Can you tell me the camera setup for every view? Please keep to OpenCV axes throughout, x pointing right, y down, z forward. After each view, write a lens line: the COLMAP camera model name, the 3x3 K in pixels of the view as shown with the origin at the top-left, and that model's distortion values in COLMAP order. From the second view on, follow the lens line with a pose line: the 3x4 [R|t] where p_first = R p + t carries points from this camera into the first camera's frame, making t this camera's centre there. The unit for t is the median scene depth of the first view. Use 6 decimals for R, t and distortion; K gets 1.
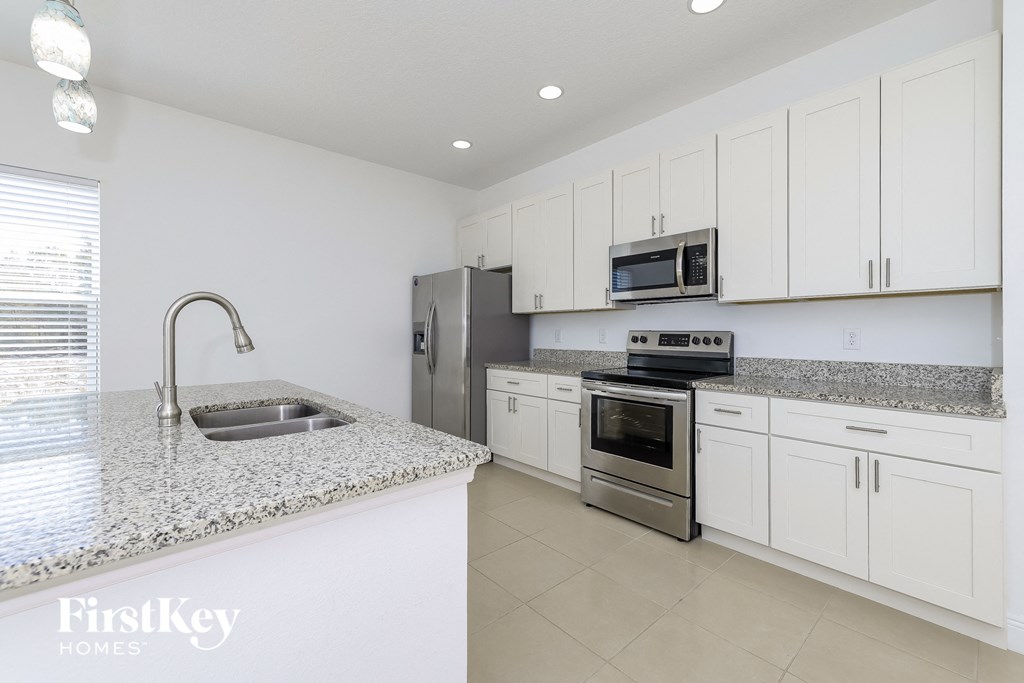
lens RADIAL K [[420.2, 0, 516.4], [0, 420.2, 322.4], [0, 0, 1]] dist [0.000657, 0.000005]
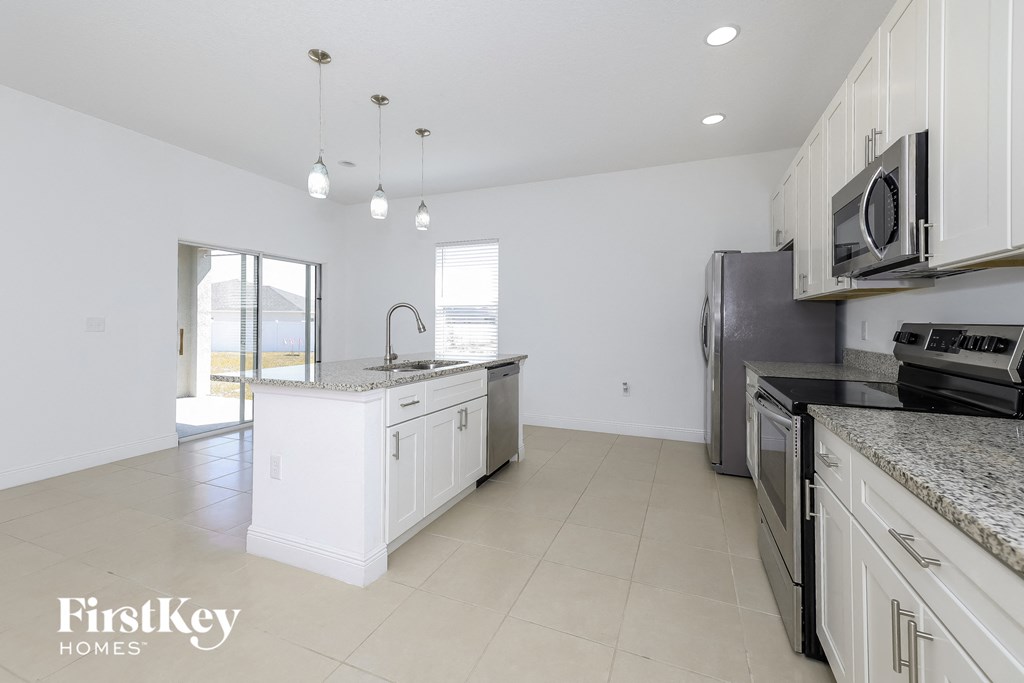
lens RADIAL K [[420.2, 0, 516.4], [0, 420.2, 322.4], [0, 0, 1]] dist [0.000657, 0.000005]
pose [[0.438166, 0.005955, -0.898874, 0.643719], [0.013147, 0.999829, 0.013032, 0.002188], [0.898798, -0.017528, 0.438013, 0.261399]]
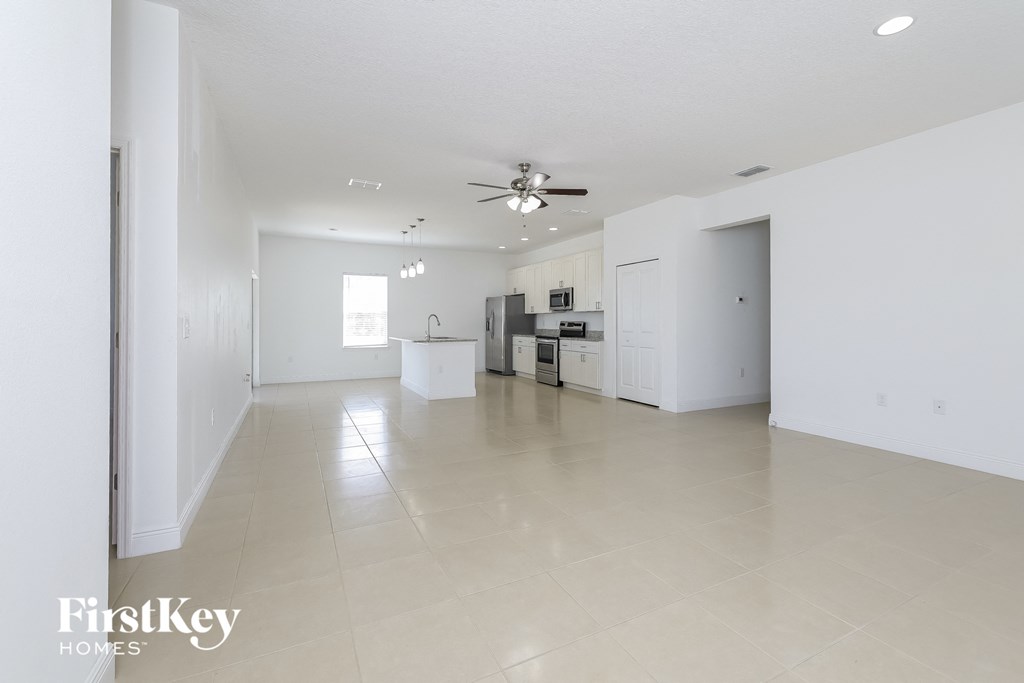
lens RADIAL K [[420.2, 0, 516.4], [0, 420.2, 322.4], [0, 0, 1]] dist [0.000657, 0.000005]
pose [[0.965400, 0.006065, -0.260703, 0.769673], [-0.000117, 0.999739, 0.022828, -0.036250], [0.260774, -0.022008, 0.965149, -1.777716]]
